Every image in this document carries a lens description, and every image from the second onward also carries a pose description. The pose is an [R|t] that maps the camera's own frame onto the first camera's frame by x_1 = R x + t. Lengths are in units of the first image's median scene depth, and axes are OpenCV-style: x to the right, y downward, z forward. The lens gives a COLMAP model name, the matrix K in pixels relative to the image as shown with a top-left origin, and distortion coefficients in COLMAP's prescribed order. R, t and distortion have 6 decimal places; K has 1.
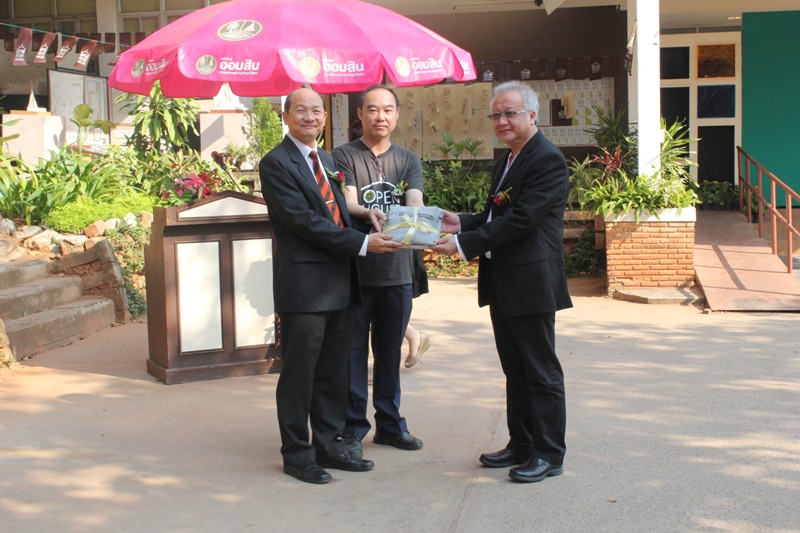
lens RADIAL K [[1163.9, 0, 400.0], [0, 1163.9, 266.5], [0, 0, 1]] dist [-0.020297, 0.017475]
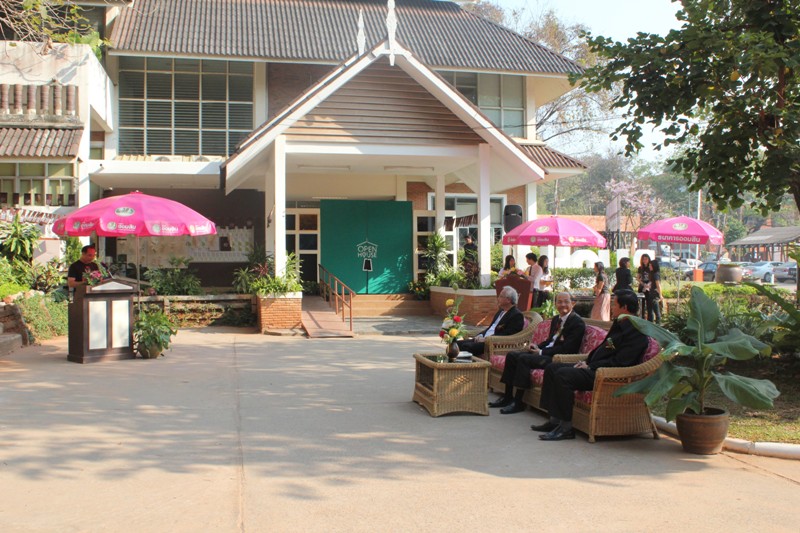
lens RADIAL K [[778.6, 0, 400.0], [0, 778.6, 266.5], [0, 0, 1]] dist [-0.005528, -0.004625]
pose [[0.922837, 0.020054, 0.384667, -0.124868], [0.017572, 0.995412, -0.094051, 0.038401], [-0.384789, 0.093553, 0.918251, -0.372986]]
